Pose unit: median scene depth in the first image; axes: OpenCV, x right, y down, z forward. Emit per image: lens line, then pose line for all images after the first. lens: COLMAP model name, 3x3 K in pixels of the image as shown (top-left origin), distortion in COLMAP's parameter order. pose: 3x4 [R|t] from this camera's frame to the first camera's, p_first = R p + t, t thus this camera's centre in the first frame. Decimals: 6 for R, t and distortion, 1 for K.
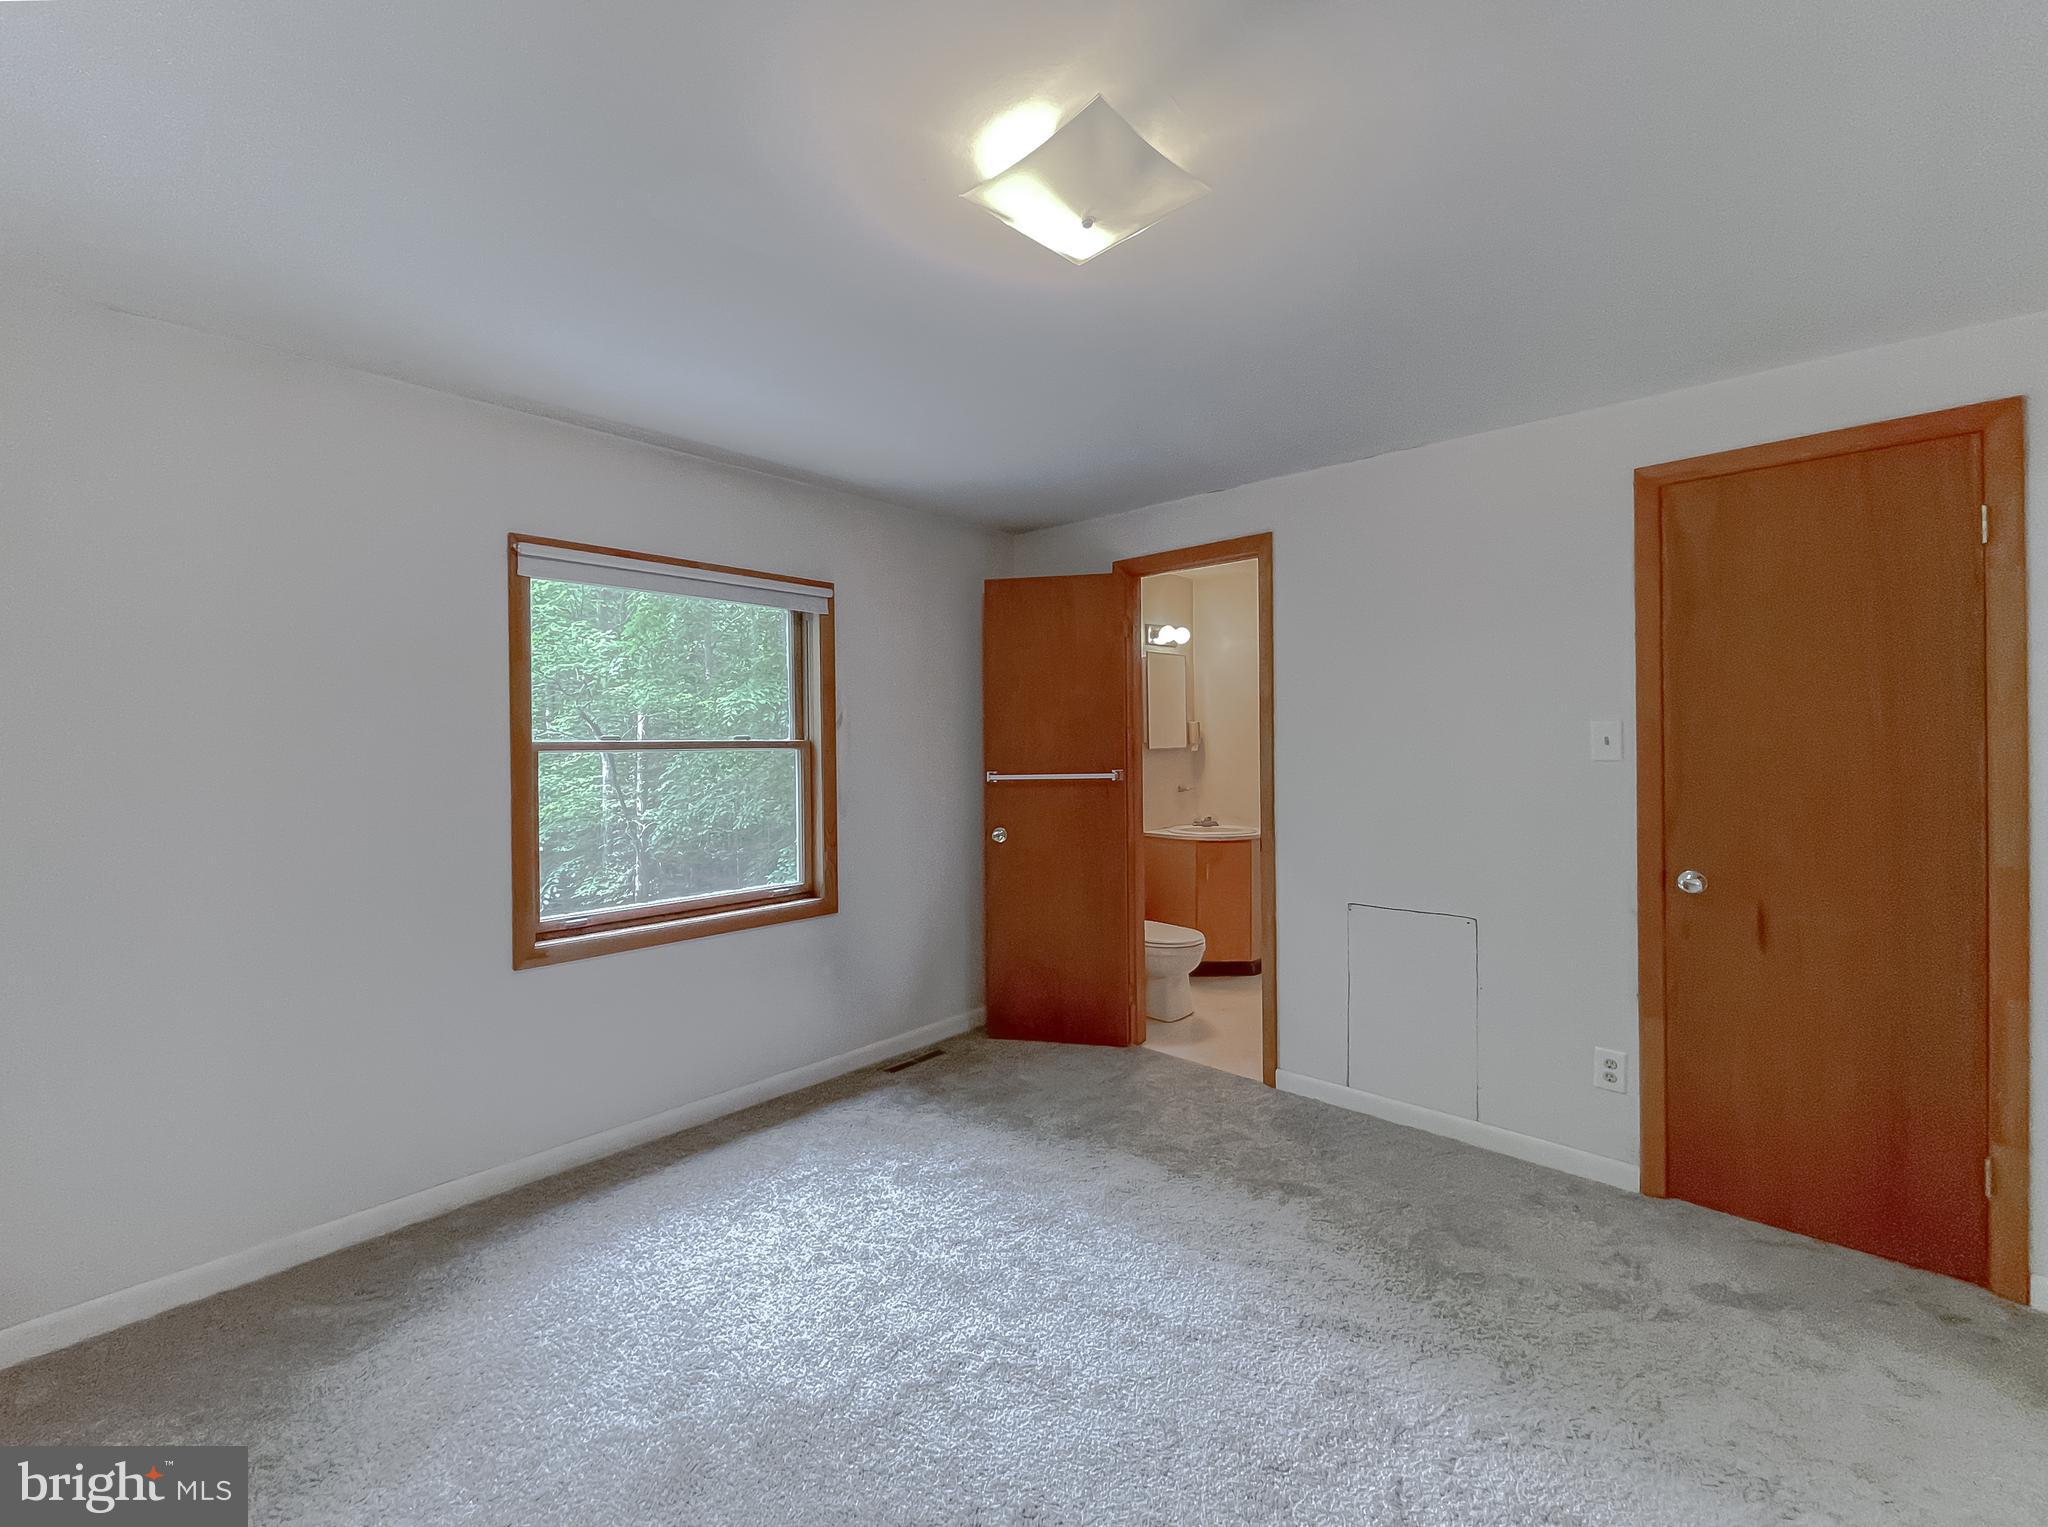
lens RADIAL K [[854.4, 0, 1019.1], [0, 854.4, 734.4], [0, 0, 1]] dist [-0.000525, 0.000266]
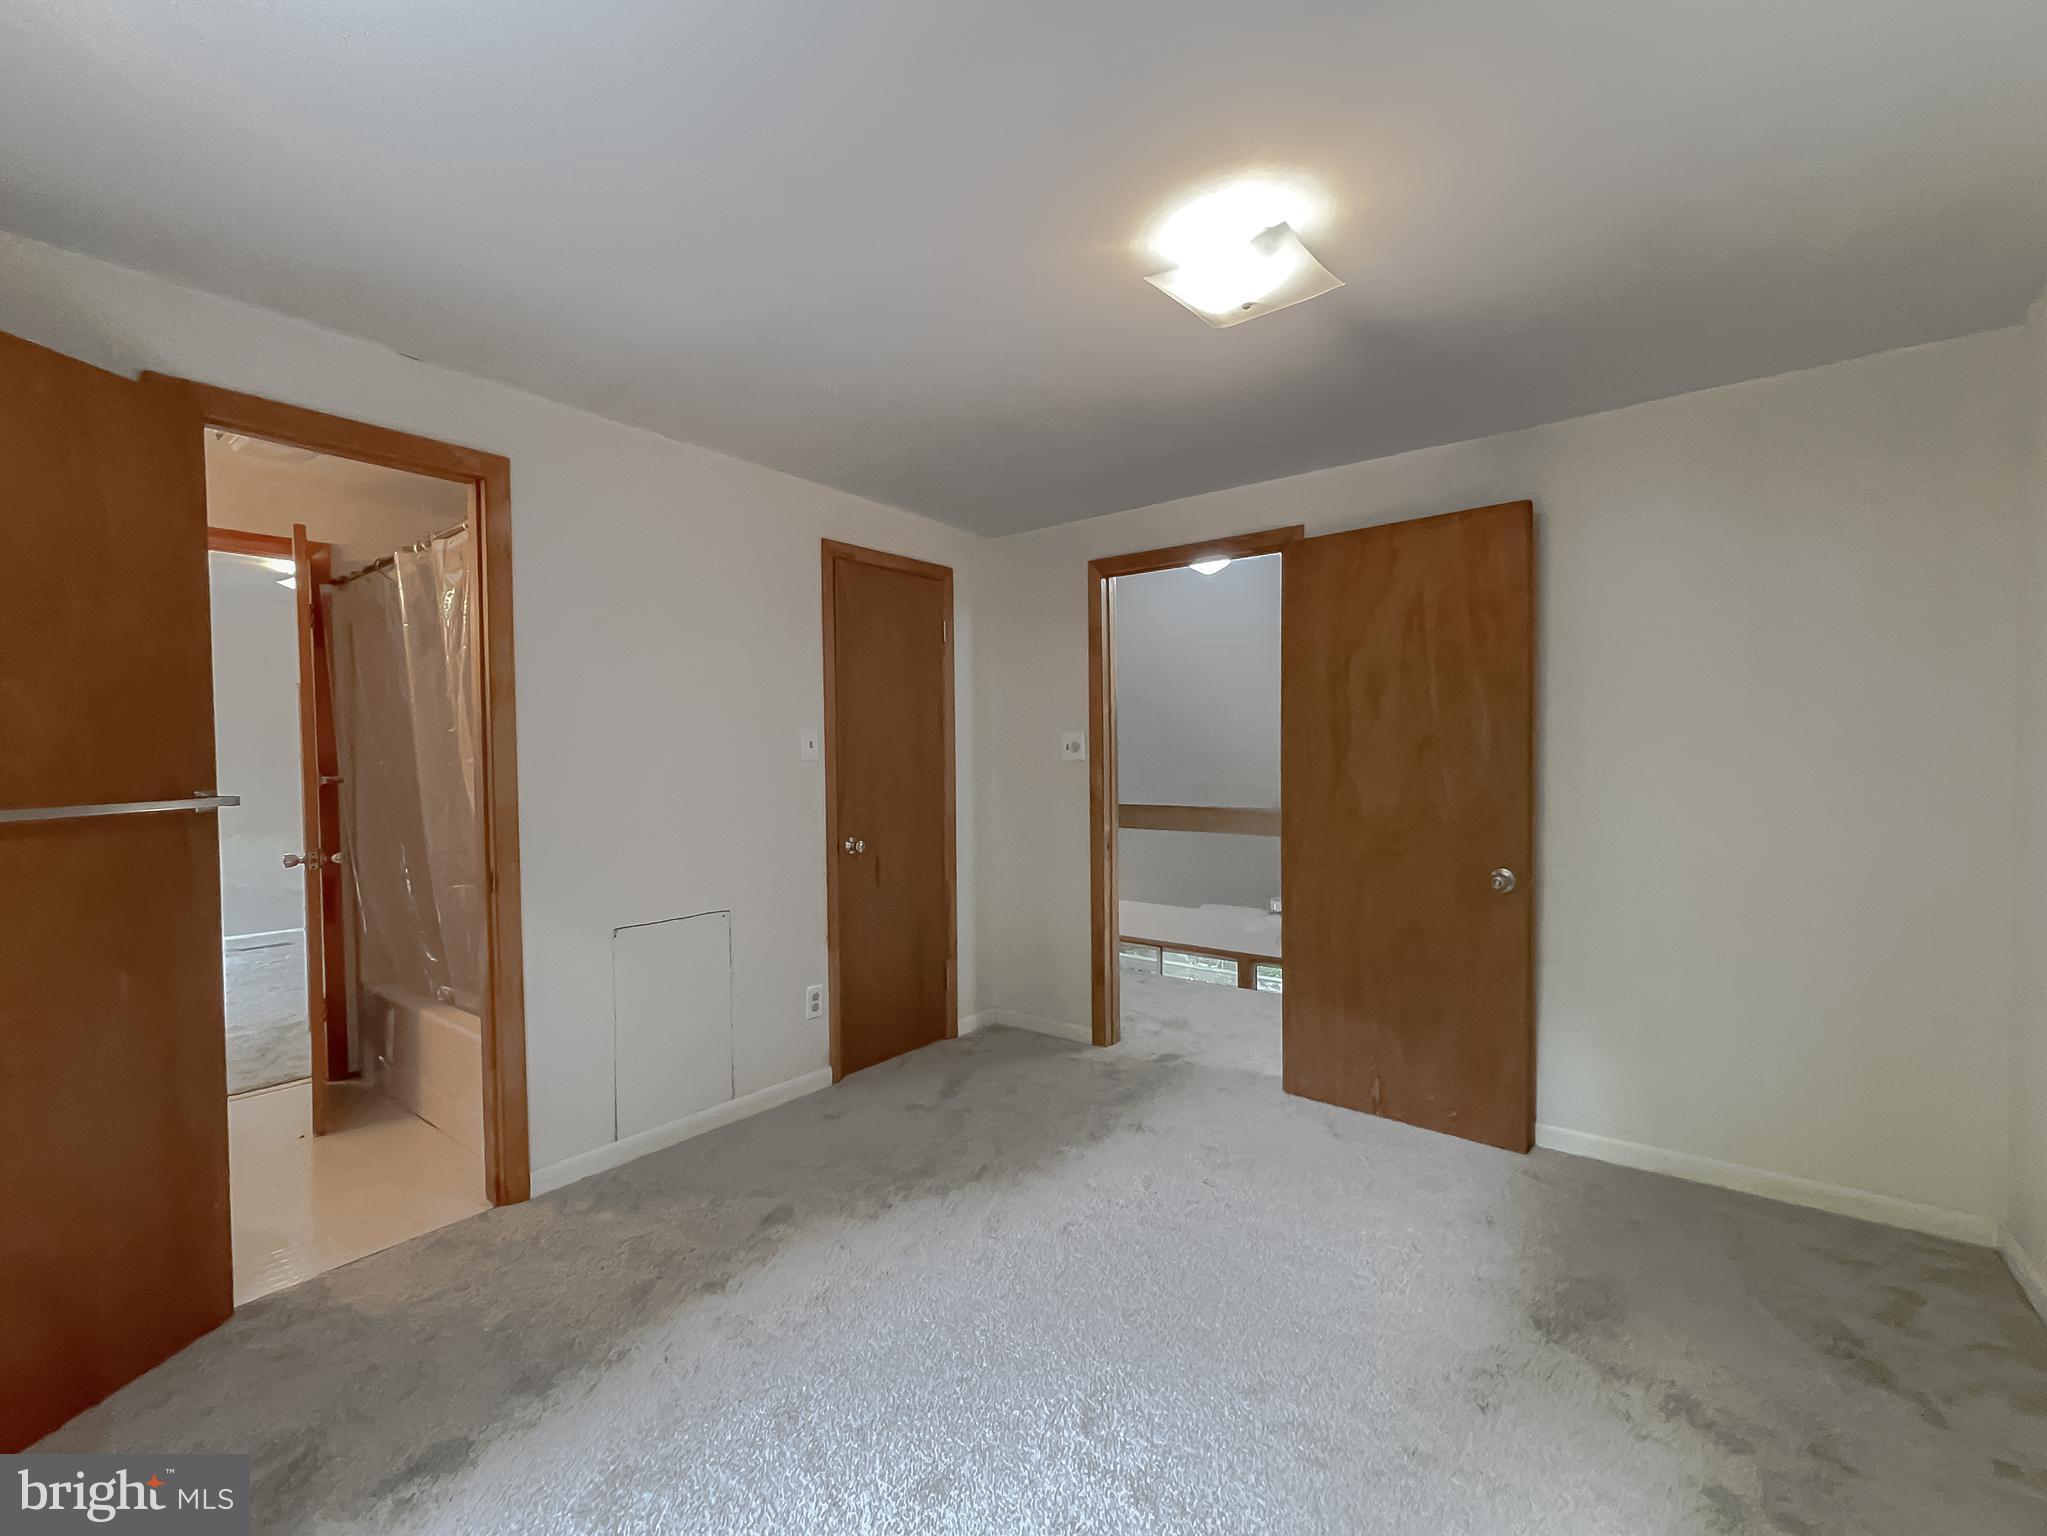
lens RADIAL K [[857.1, 0, 1014.4], [0, 857.1, 774.0], [0, 0, 1]] dist [-0.004387, 0.000993]
pose [[-0.058913, -0.007379, 0.998236, -0.592971], [0.005886, 0.999953, 0.007739, 0.042753], [-0.998246, 0.006331, -0.058867, 0.760058]]
